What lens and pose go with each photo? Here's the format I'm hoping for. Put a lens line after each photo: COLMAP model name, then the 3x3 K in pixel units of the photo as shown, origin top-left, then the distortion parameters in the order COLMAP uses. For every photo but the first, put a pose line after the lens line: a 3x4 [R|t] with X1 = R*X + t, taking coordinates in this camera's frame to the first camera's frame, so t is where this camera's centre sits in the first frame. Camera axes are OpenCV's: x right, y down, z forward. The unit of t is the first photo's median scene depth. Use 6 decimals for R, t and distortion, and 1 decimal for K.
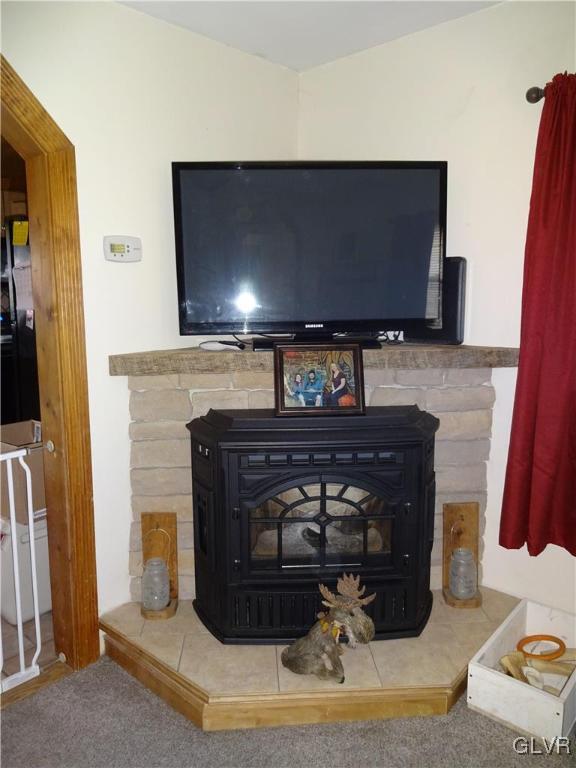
lens RADIAL K [[576.4, 0, 283.3], [0, 576.4, 379.7], [0, 0, 1]] dist [0.013239, -0.007723]
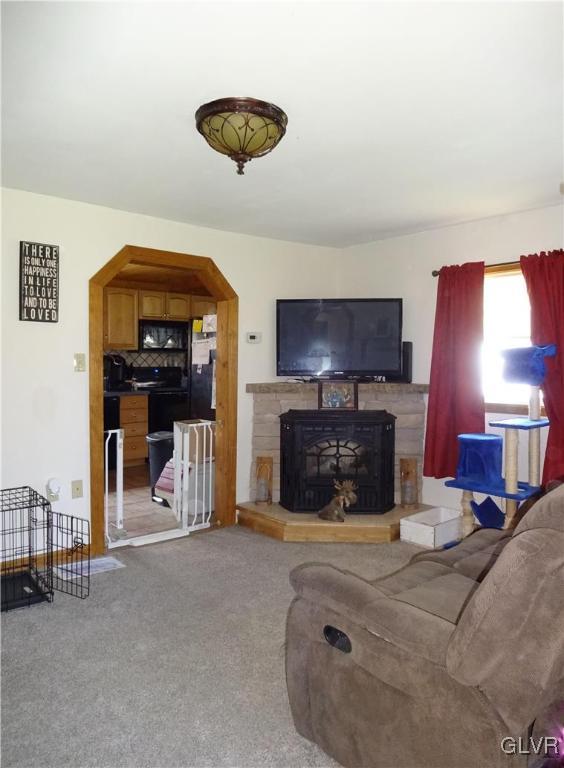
lens RADIAL K [[576.4, 0, 283.0], [0, 576.4, 381.2], [0, 0, 1]] dist [0.013239, -0.007723]
pose [[0.992096, 0.018670, -0.124085, 0.119921], [-0.030614, 0.995001, -0.095060, 0.155814], [0.121690, 0.098108, 0.987708, -1.197130]]
